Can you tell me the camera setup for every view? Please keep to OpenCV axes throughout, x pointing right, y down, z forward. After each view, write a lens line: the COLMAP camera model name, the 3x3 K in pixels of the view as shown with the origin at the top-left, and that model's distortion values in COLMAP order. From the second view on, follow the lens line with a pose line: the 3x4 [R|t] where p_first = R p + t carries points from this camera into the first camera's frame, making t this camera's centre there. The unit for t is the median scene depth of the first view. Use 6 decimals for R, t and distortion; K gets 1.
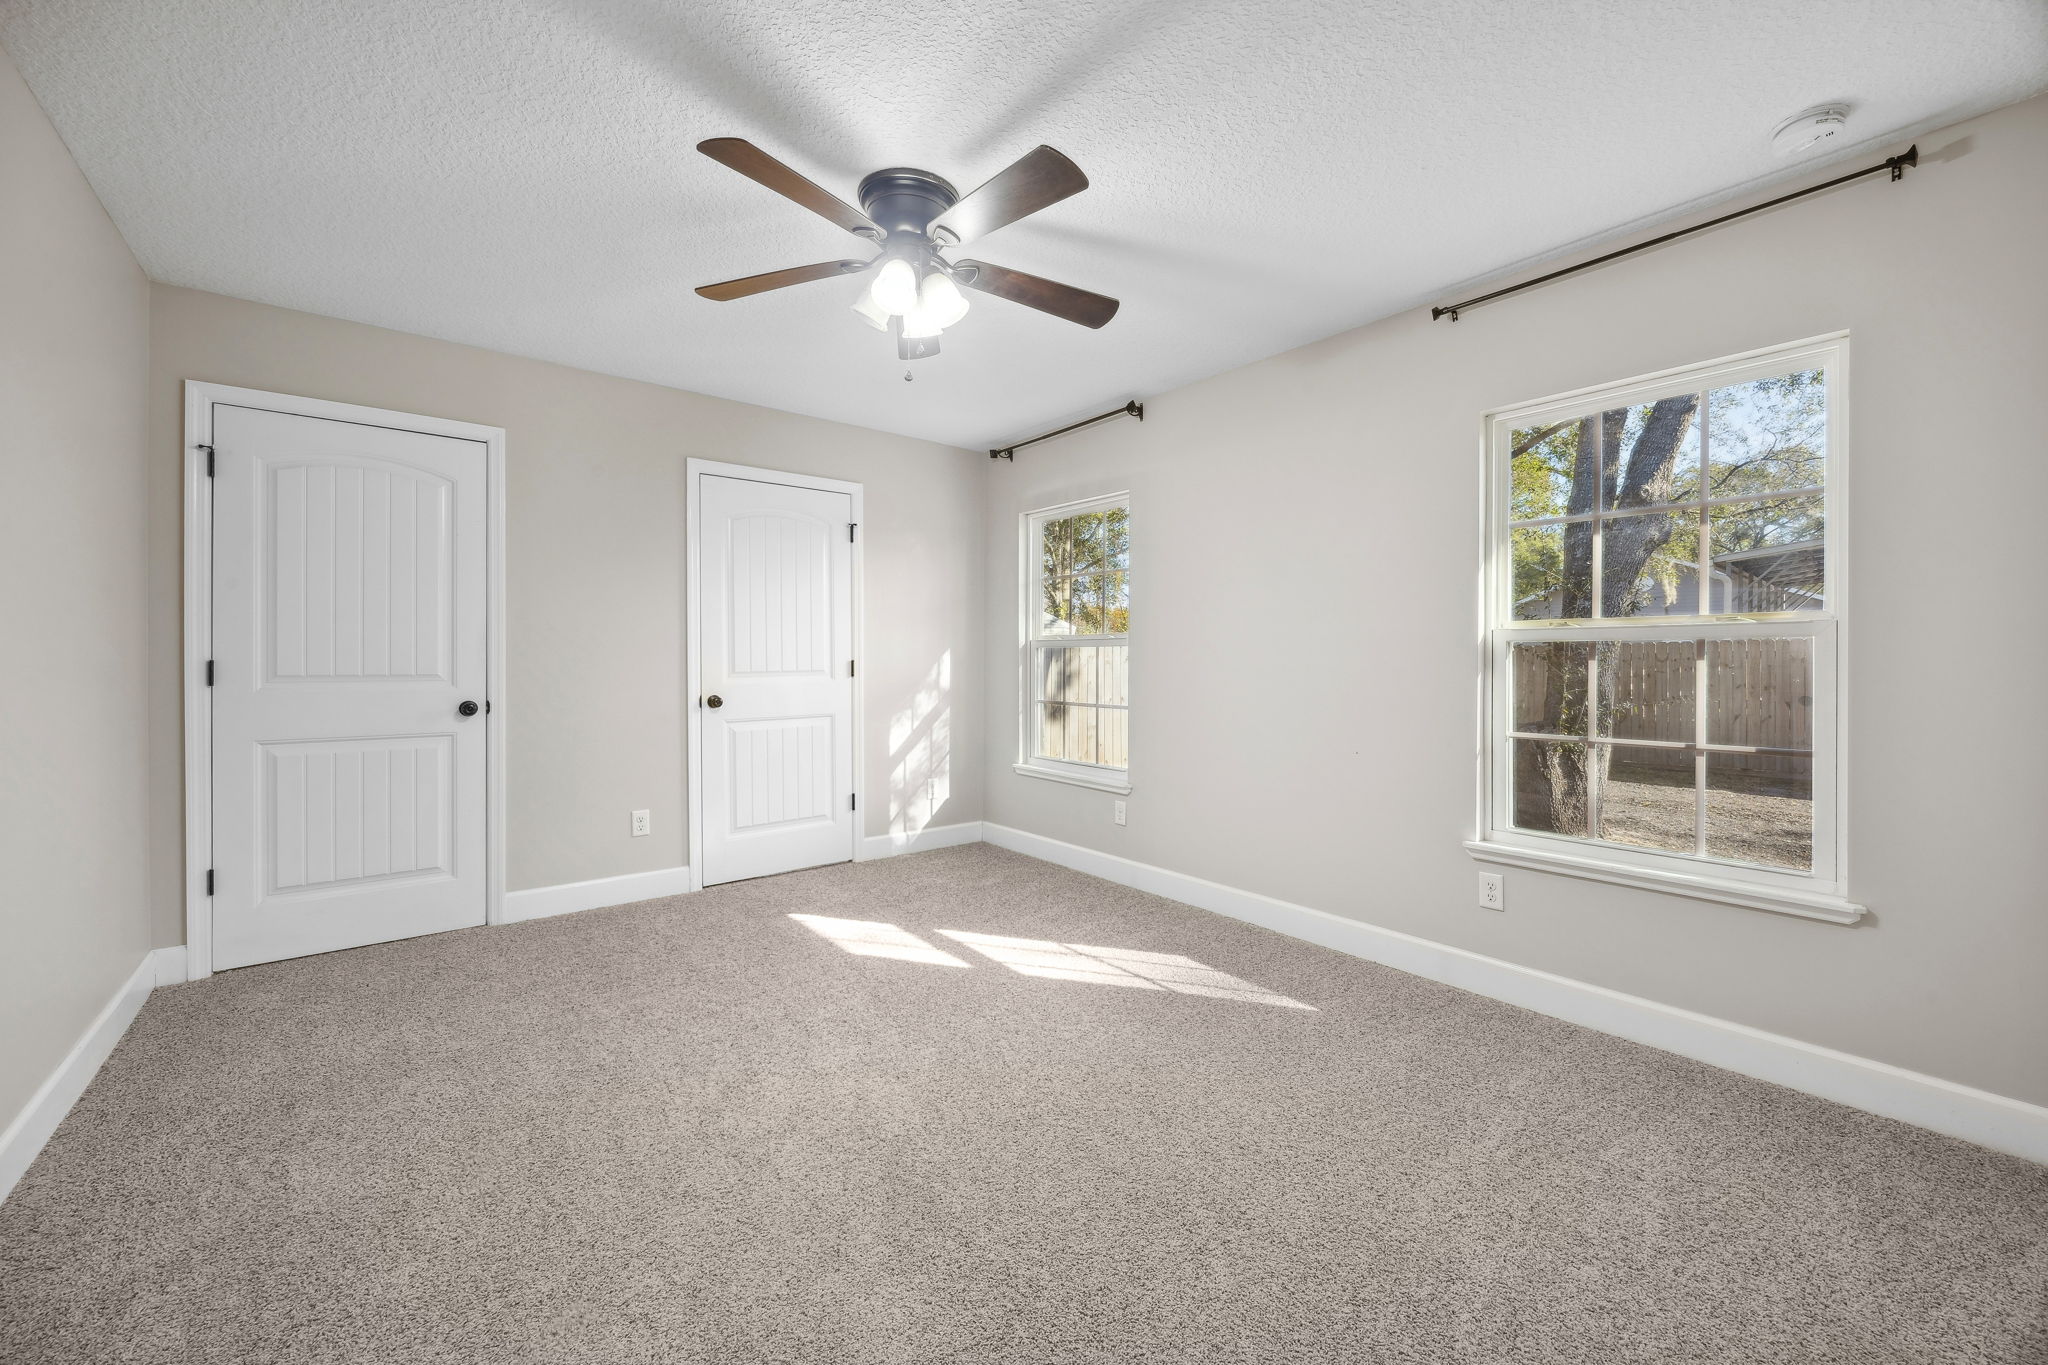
lens RADIAL K [[783.9, 0, 1033.1], [0, 783.9, 673.1], [0, 0, 1]] dist [0.000460, 0.000137]
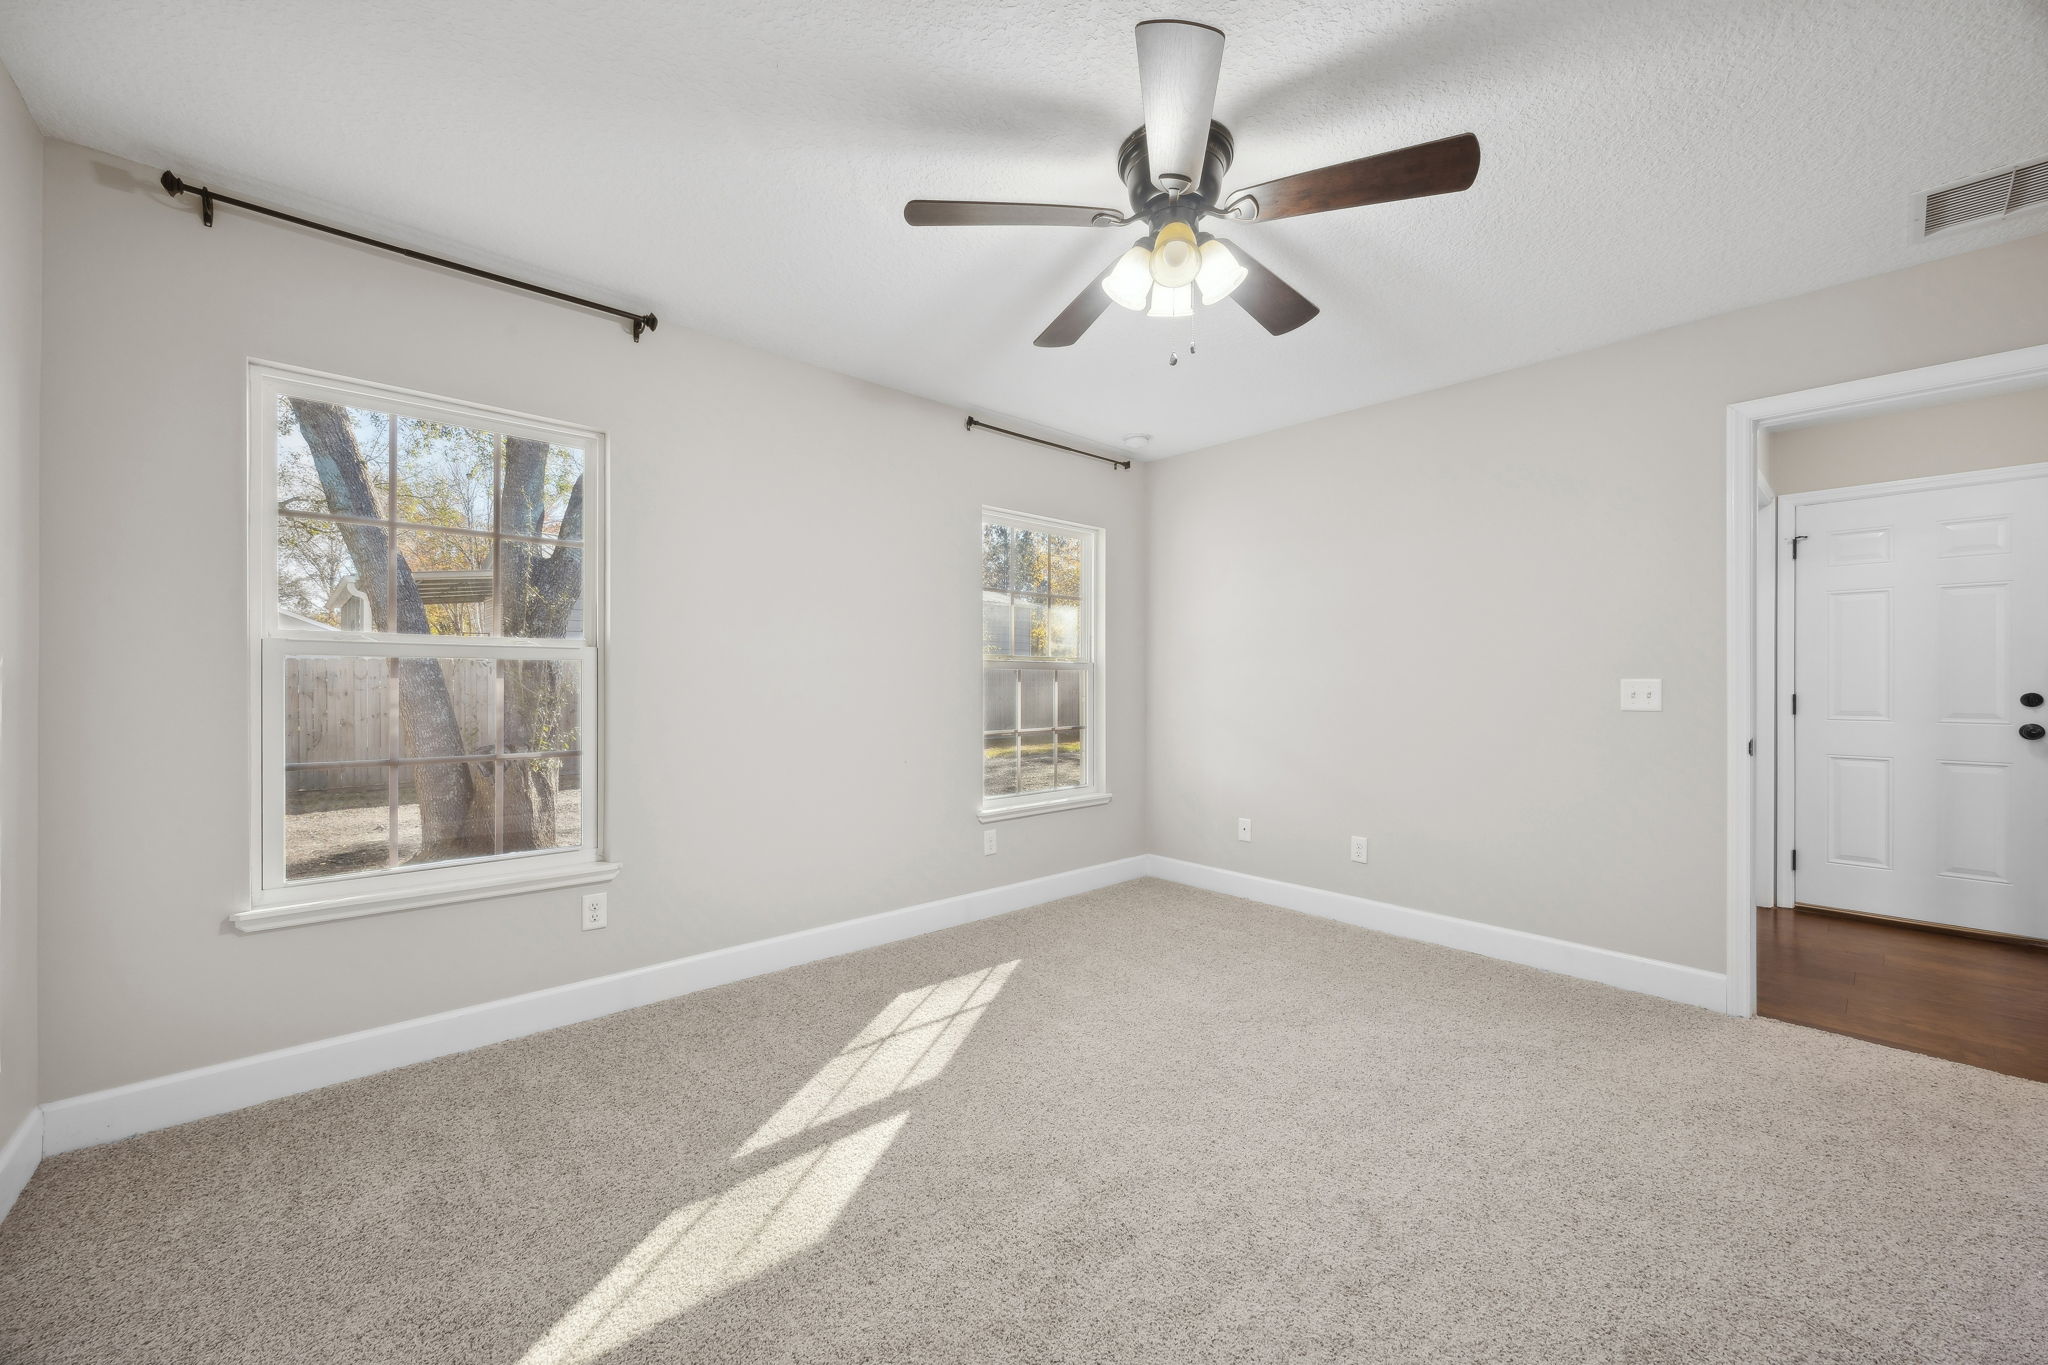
lens RADIAL K [[803.3, 0, 1024.0], [0, 803.3, 682.5], [0, 0, 1]] dist [-0.002932, -0.000401]
pose [[-0.052314, -0.004529, 0.998620, -0.757780], [0.011828, 0.999917, 0.005155, -0.017399], [-0.998561, 0.012081, -0.052256, 0.869809]]
